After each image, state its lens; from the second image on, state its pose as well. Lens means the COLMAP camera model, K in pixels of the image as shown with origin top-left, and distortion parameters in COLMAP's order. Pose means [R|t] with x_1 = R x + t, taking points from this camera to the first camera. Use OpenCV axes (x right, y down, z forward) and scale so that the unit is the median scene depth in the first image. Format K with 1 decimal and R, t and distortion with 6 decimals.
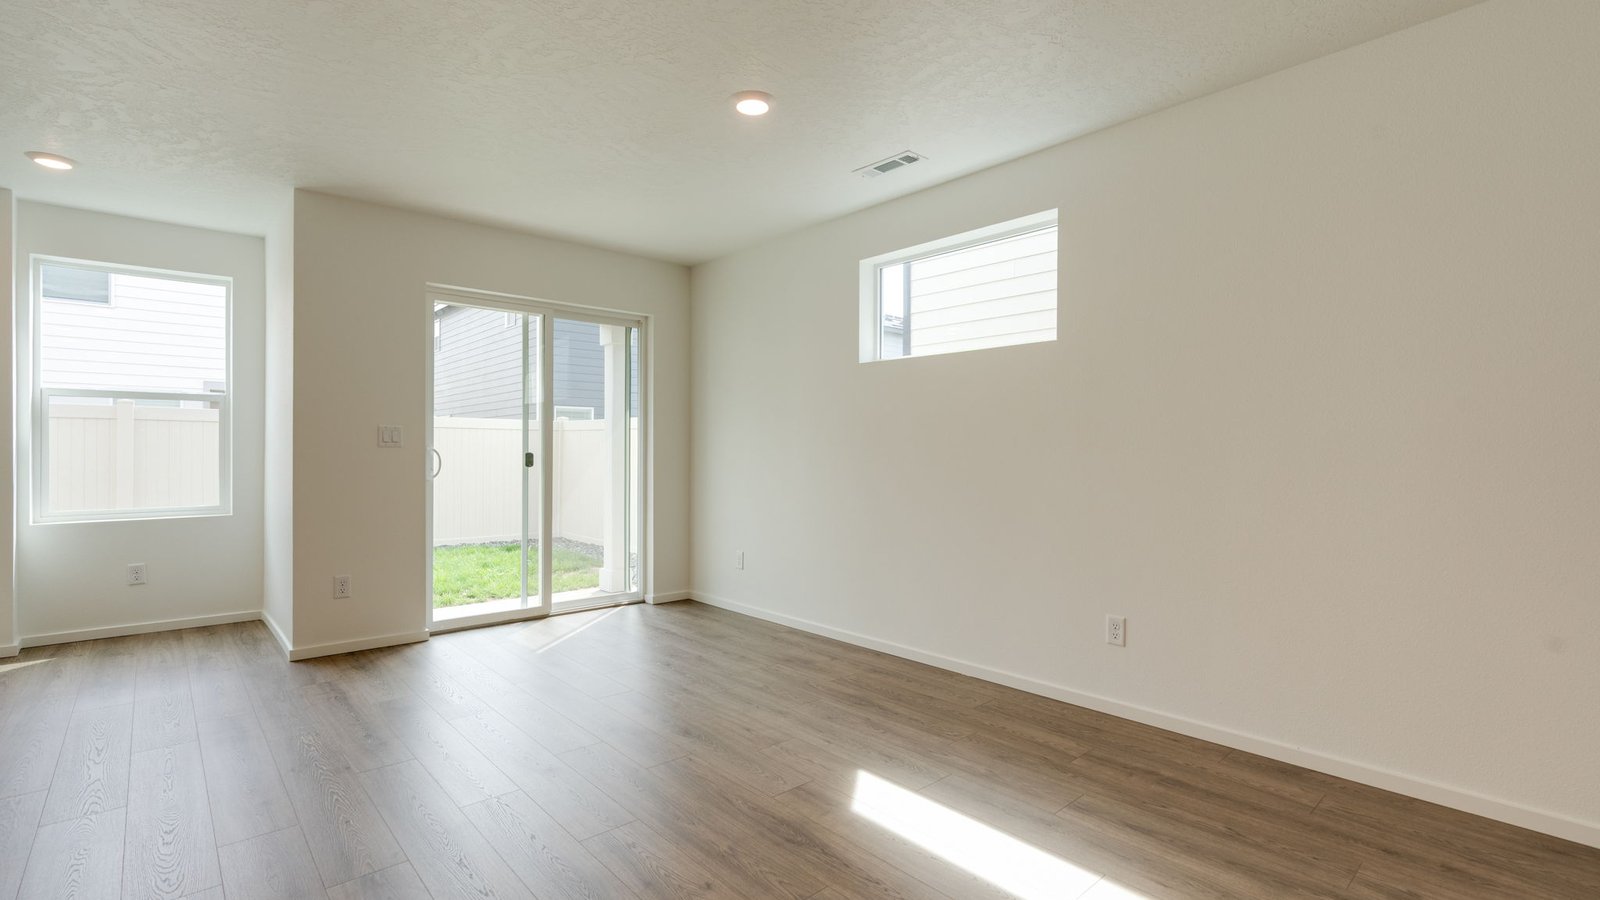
lens RADIAL K [[717.7, 0, 791.7], [0, 717.7, 459.7], [0, 0, 1]] dist [-0.011950, 0.004932]
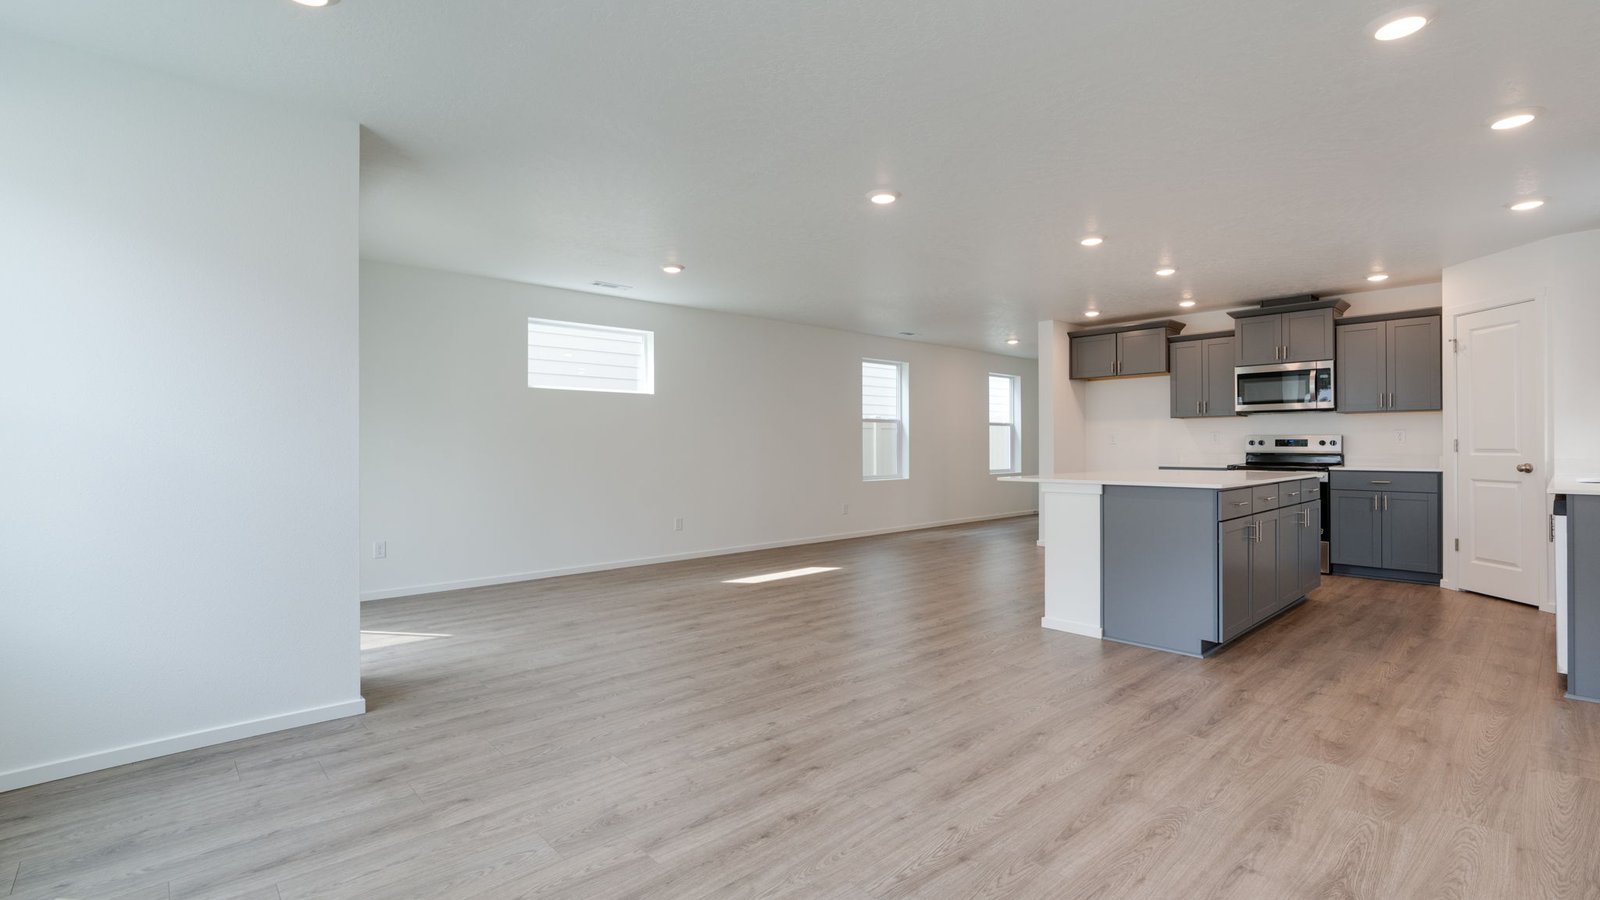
lens RADIAL K [[717.7, 0, 796.8], [0, 717.7, 441.4], [0, 0, 1]] dist [-0.011950, 0.004932]
pose [[-0.013688, 0.001450, 0.999905, -1.344328], [0.012979, 0.999915, -0.001272, -0.013619], [-0.999822, 0.012960, -0.013706, 0.465249]]
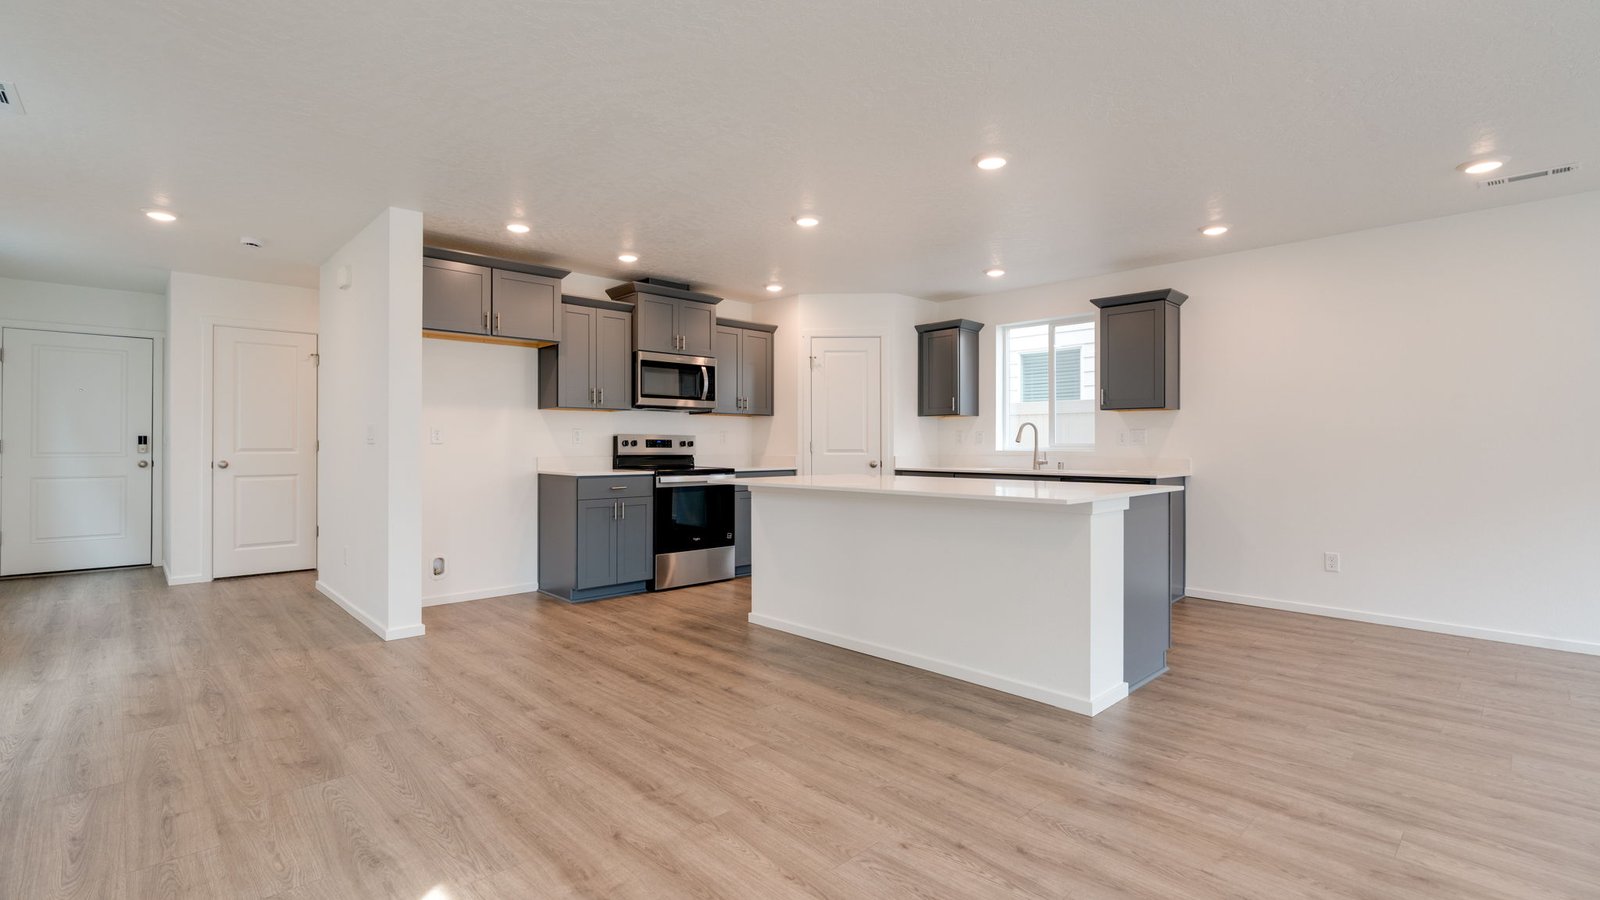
lens RADIAL K [[717.7, 0, 791.7], [0, 717.7, 443.7], [0, 0, 1]] dist [-0.011950, 0.004932]
pose [[-0.999605, -0.006065, -0.027455, 0.019671], [-0.006258, 0.999956, 0.006978, -0.009362], [0.027412, 0.007147, -0.999599, 0.787101]]
